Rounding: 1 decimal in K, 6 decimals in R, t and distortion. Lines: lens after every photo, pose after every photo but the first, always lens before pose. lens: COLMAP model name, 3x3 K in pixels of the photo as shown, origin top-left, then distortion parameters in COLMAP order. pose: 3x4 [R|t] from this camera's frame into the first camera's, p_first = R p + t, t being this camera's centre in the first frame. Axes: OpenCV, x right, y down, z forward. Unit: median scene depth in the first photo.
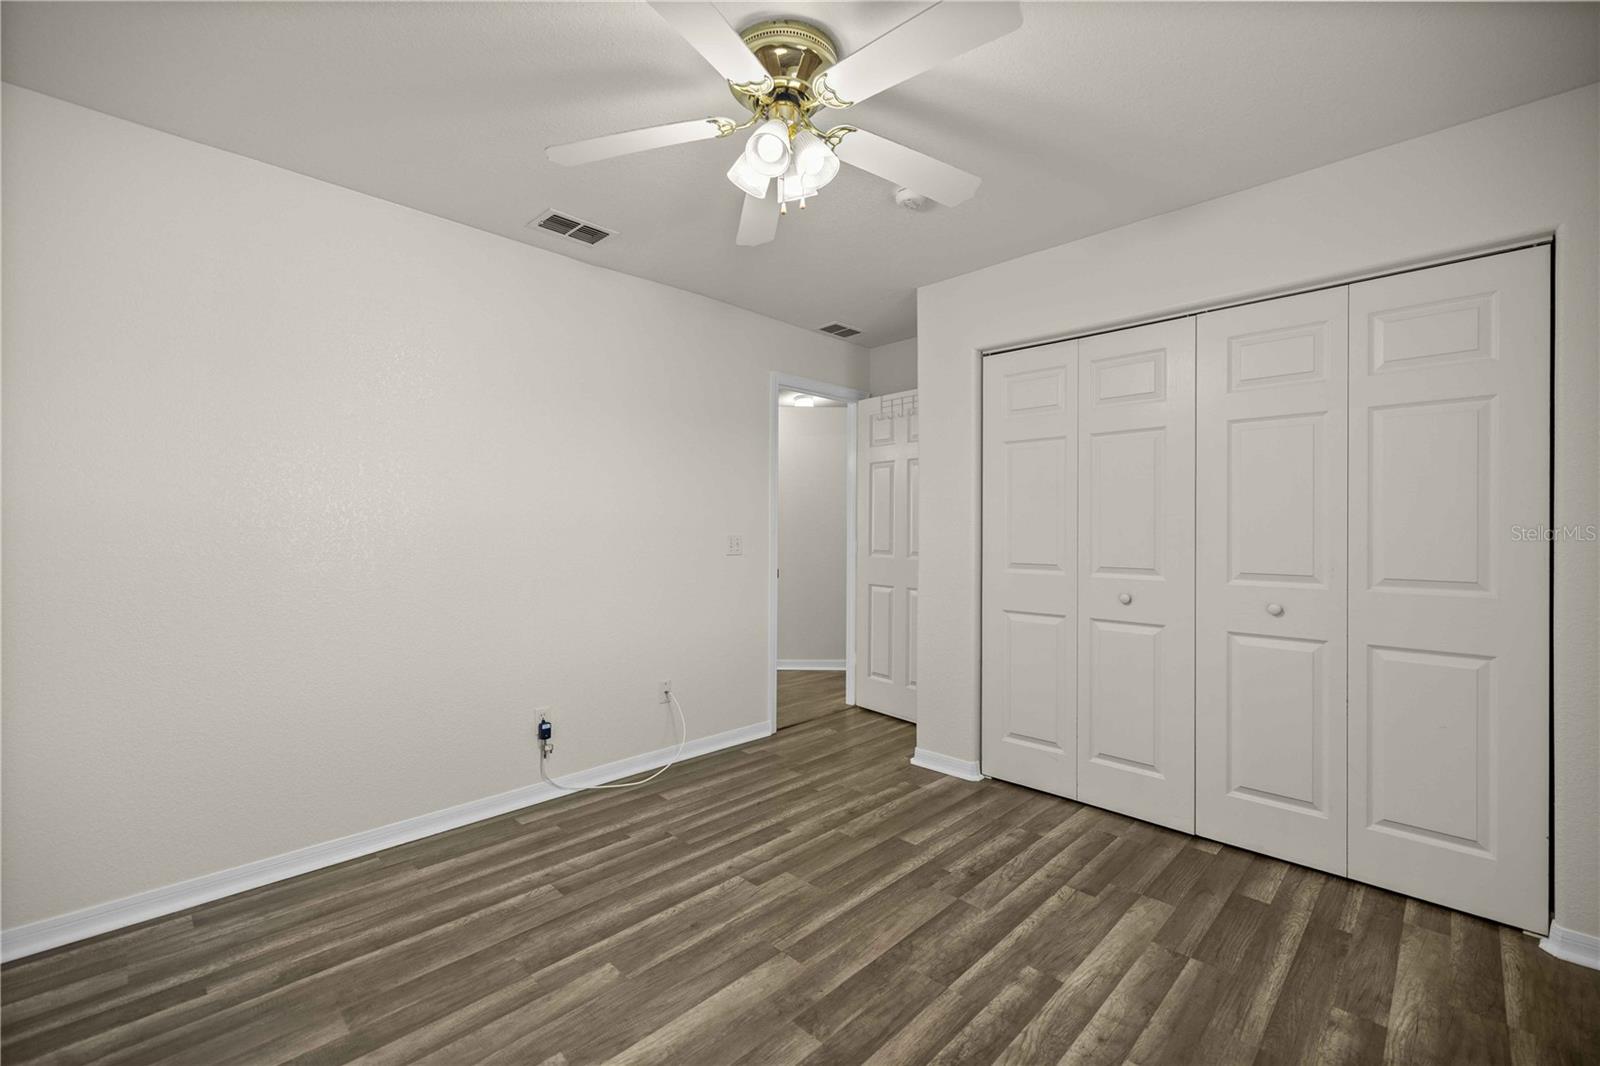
lens RADIAL K [[695.3, 0, 795.8], [0, 695.3, 524.0], [0, 0, 1]] dist [0.001120, 0.000245]
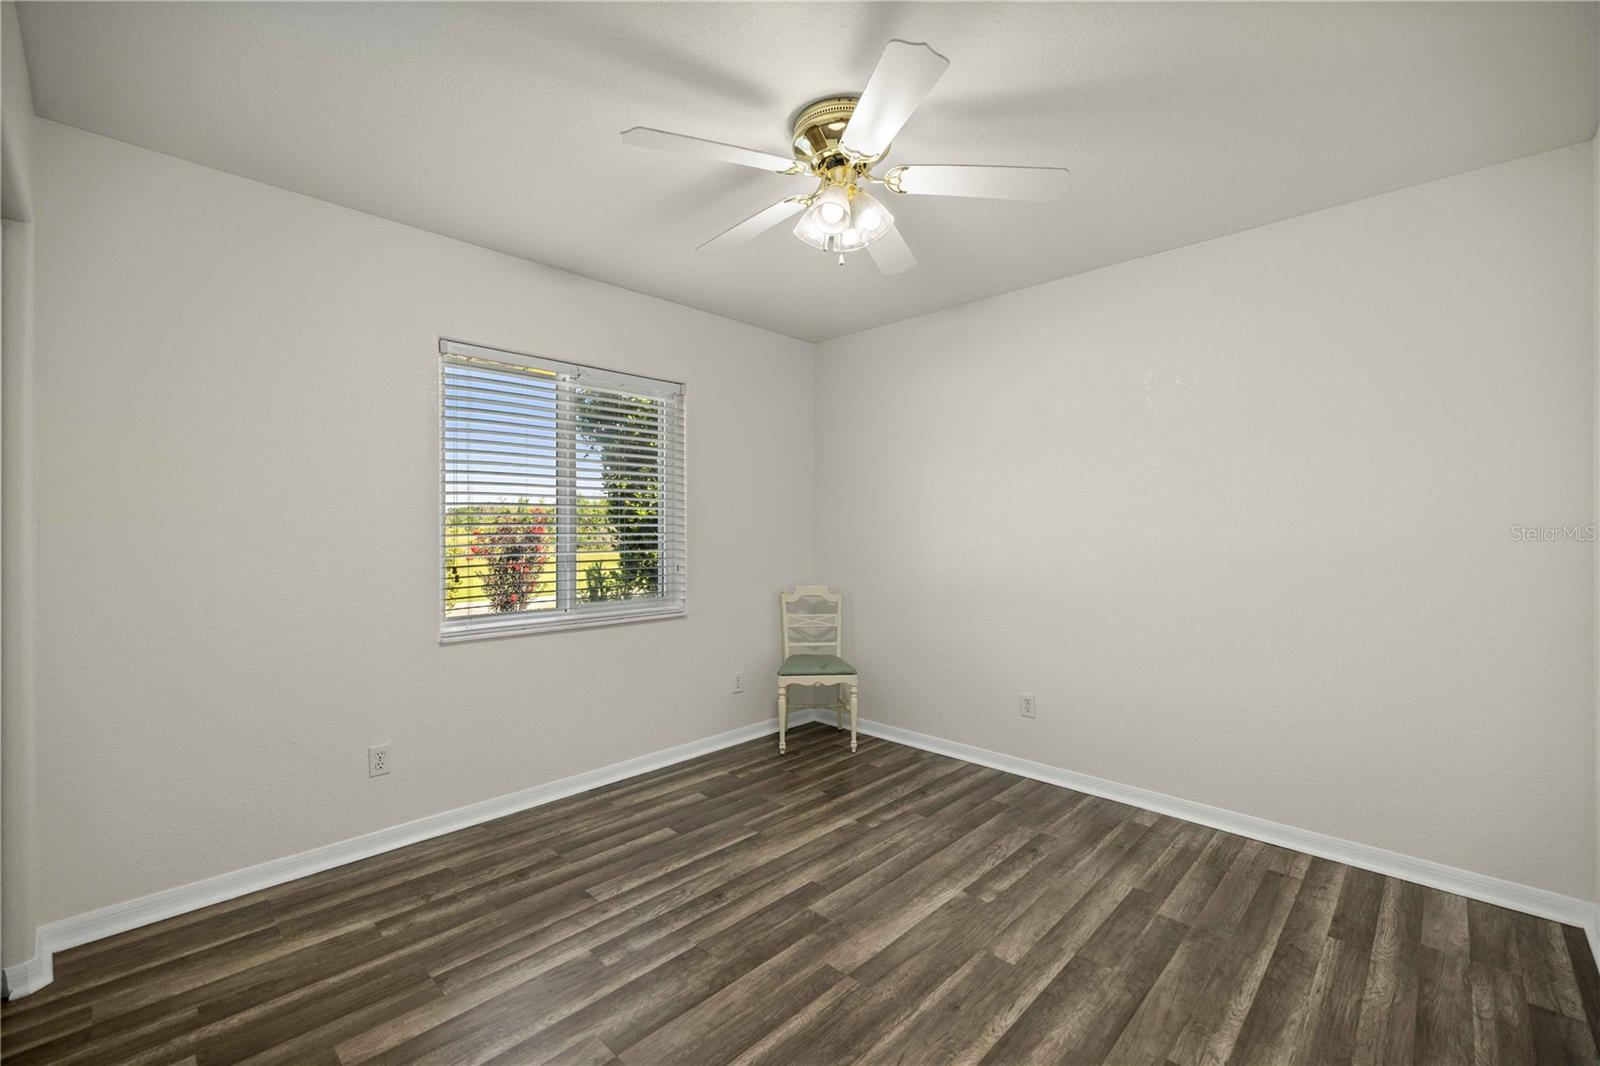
lens RADIAL K [[695.3, 0, 800.0], [0, 695.3, 534.3], [0, 0, 1]] dist [0.001120, 0.000245]
pose [[-0.999856, -0.000812, -0.016953, 0.065068], [-0.000814, 1.000000, 0.000138, -0.004202], [0.016953, 0.000152, -0.999856, 2.026254]]
